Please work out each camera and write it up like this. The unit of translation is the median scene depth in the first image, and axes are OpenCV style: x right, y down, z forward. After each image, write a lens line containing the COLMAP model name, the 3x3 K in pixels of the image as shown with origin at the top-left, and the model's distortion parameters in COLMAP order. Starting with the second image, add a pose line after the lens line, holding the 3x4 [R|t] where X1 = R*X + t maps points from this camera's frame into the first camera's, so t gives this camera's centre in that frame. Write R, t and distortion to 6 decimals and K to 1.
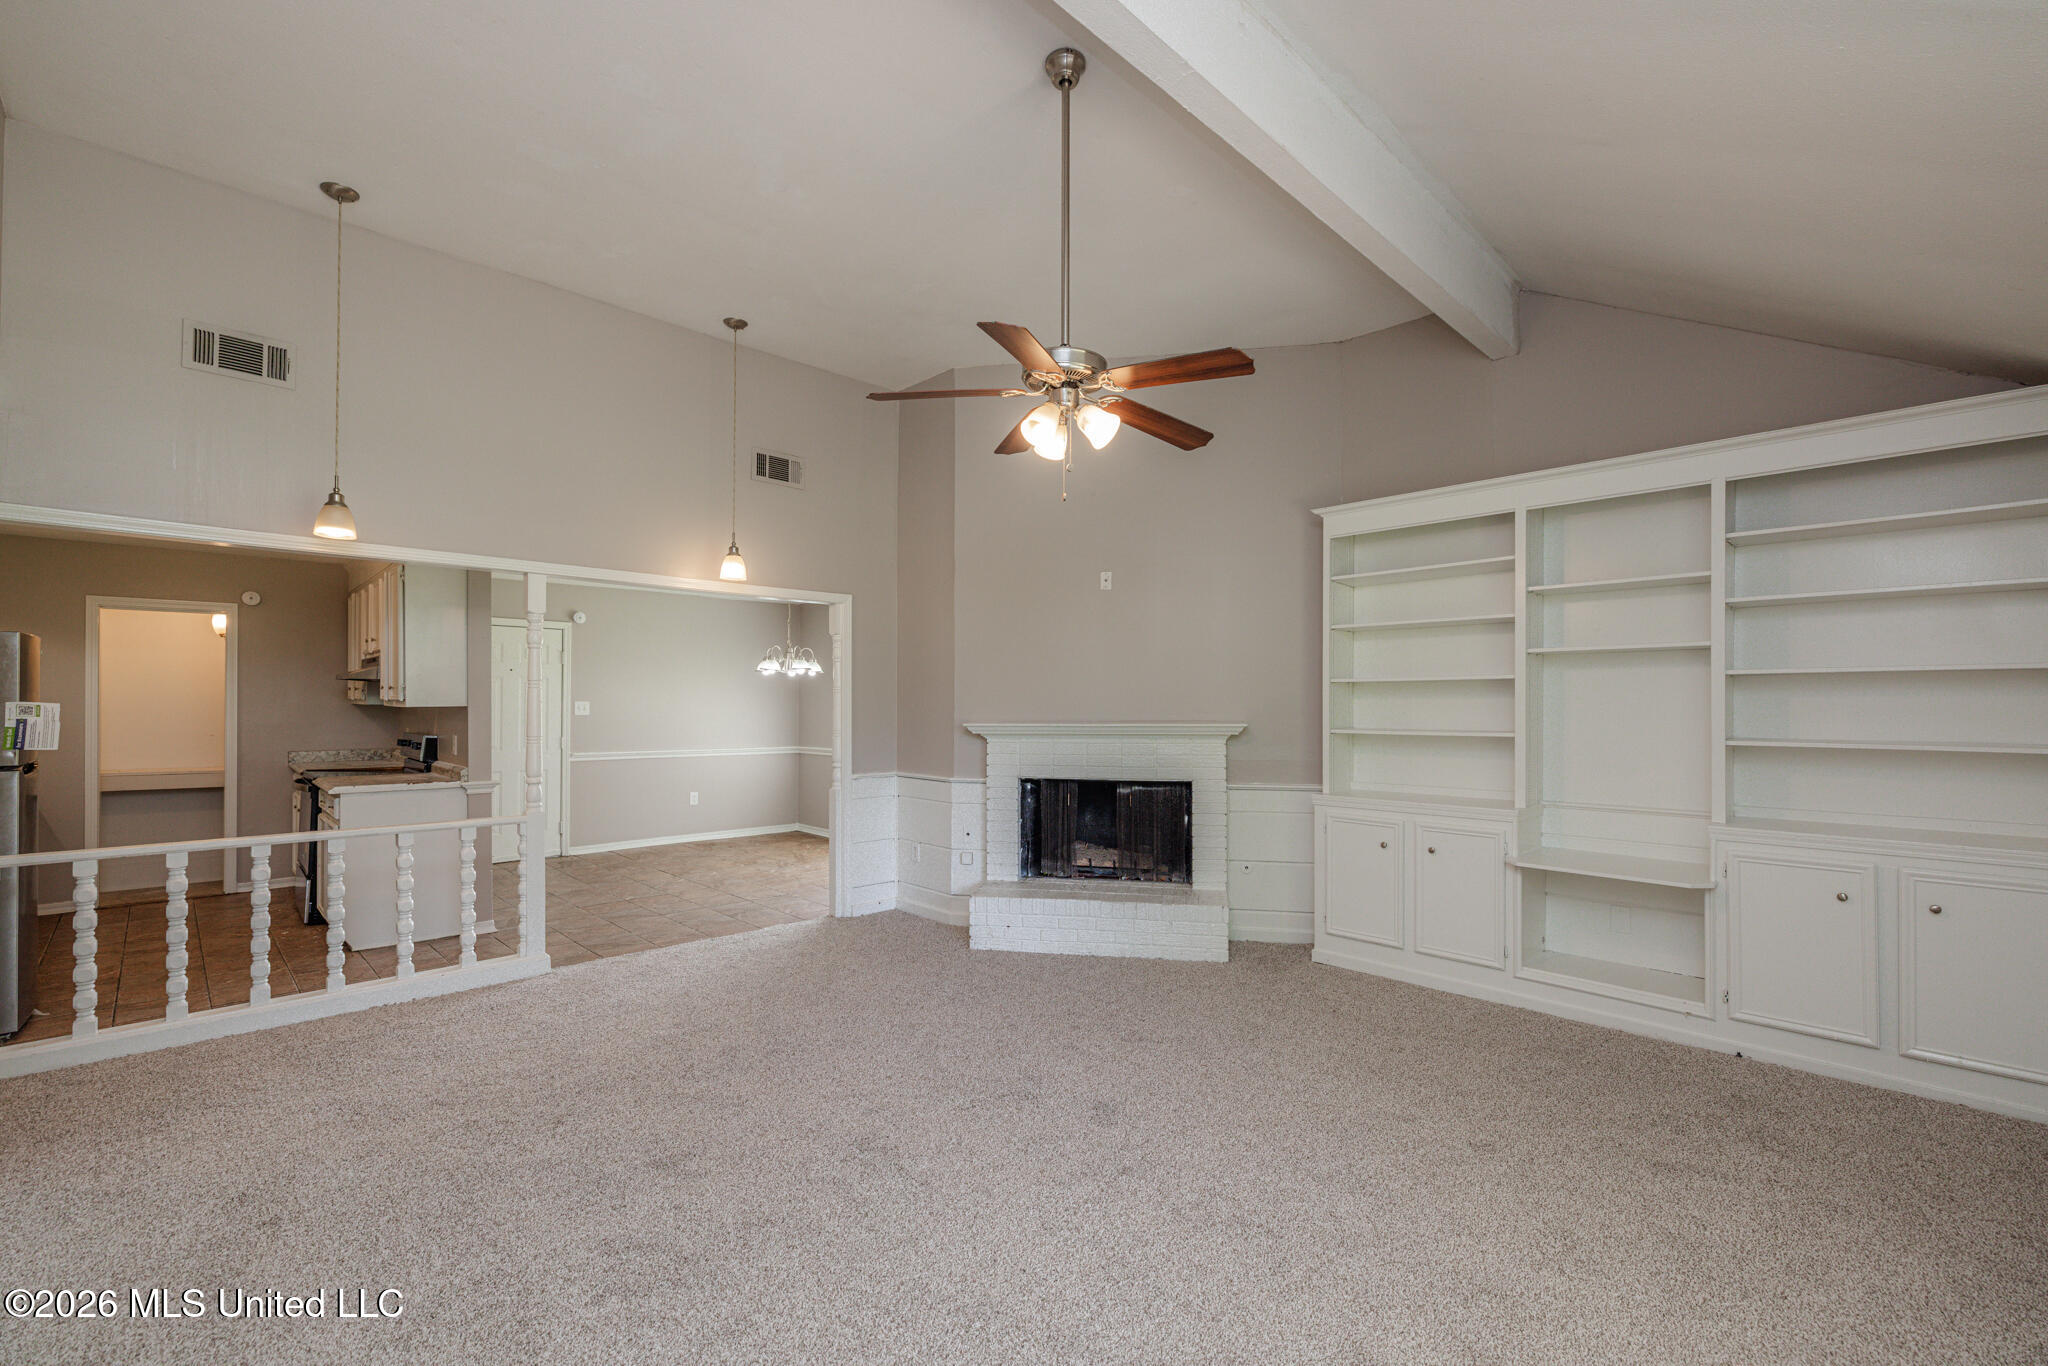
lens RADIAL K [[860.4, 0, 1023.5], [0, 860.4, 701.2], [0, 0, 1]] dist [-0.004156, 0.001488]
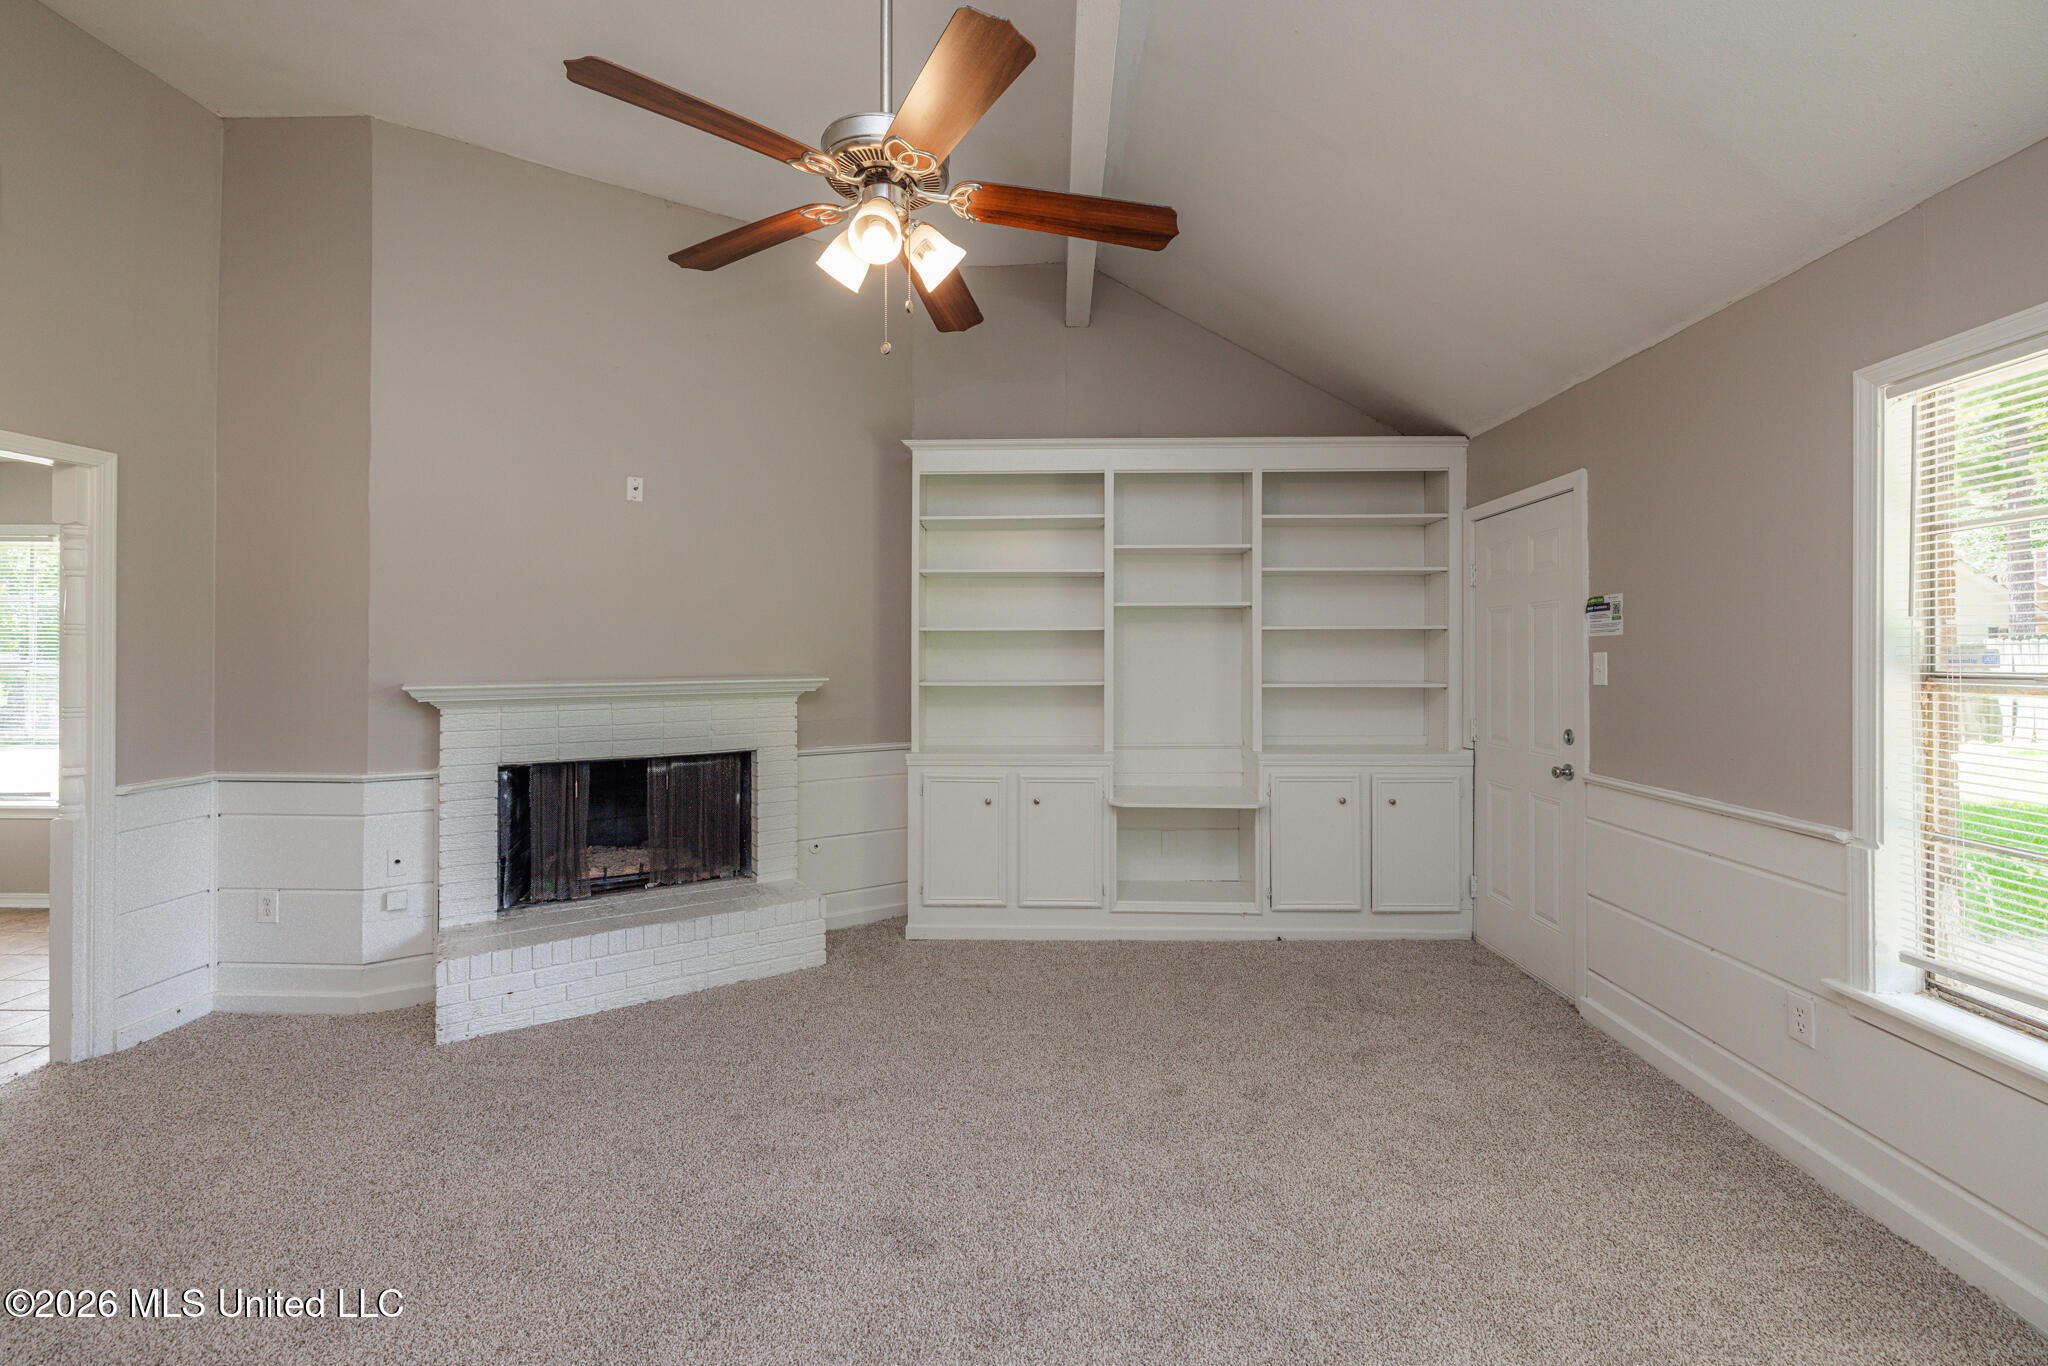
lens RADIAL K [[860.4, 0, 1042.8], [0, 860.4, 648.7], [0, 0, 1]] dist [-0.004156, 0.001488]
pose [[0.712904, 0.003495, 0.701253, -0.198010], [-0.000838, 0.999991, -0.004133, 0.000408], [-0.701262, 0.002359, 0.712900, 0.255550]]
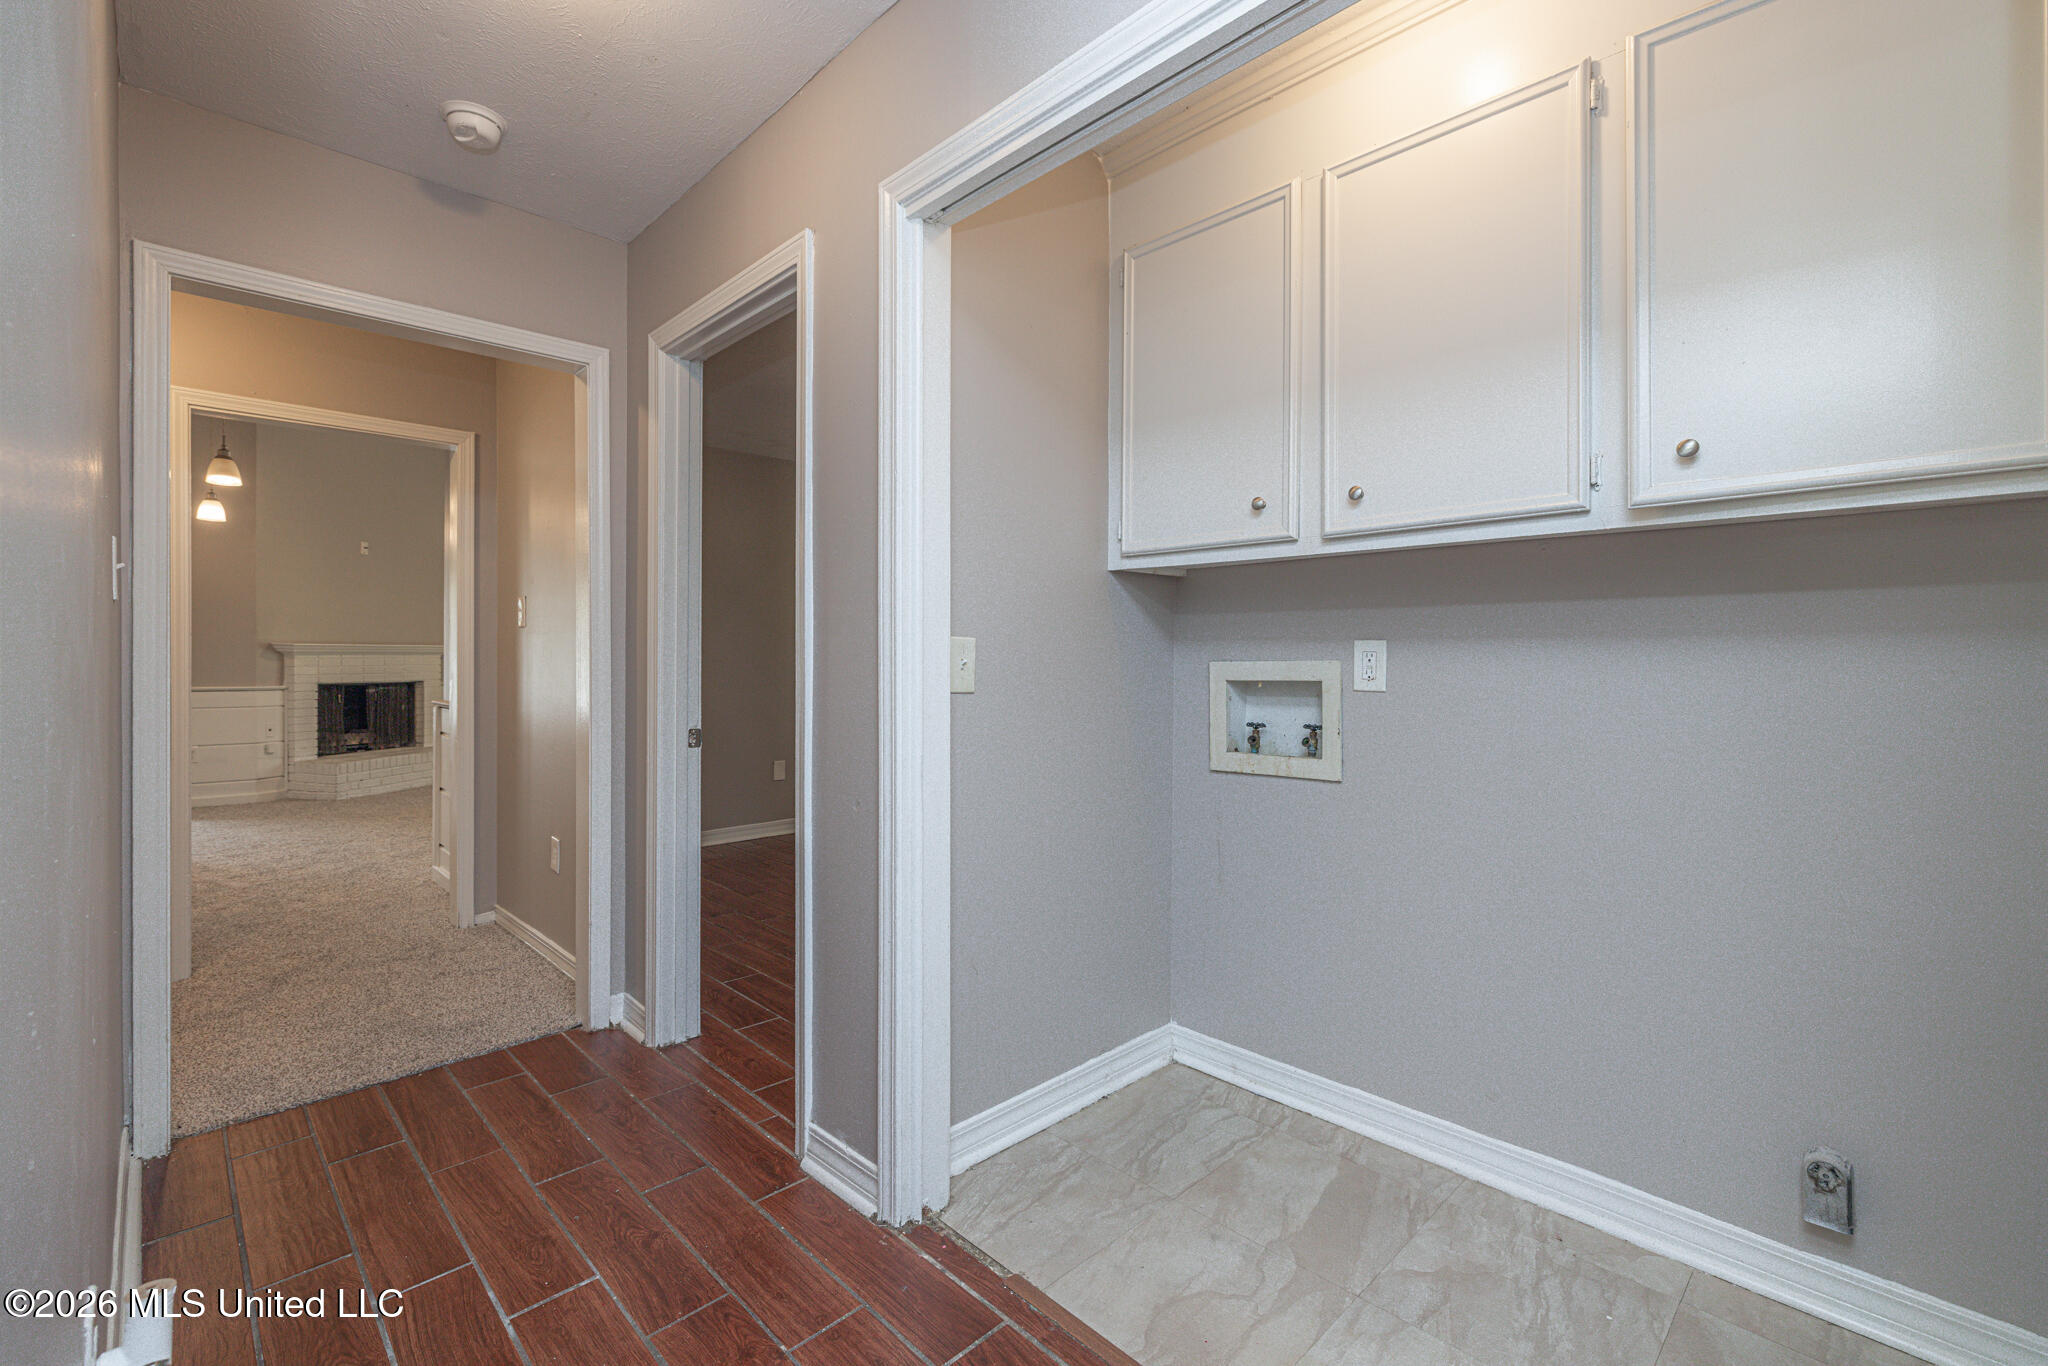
lens RADIAL K [[860.4, 0, 1023.1], [0, 860.4, 668.2], [0, 0, 1]] dist [-0.004156, 0.001488]
pose [[-0.022477, -0.012998, 0.999663, -1.600049], [-0.008856, 0.999879, 0.012801, 0.041788], [-0.999708, -0.008566, -0.022590, -0.108173]]
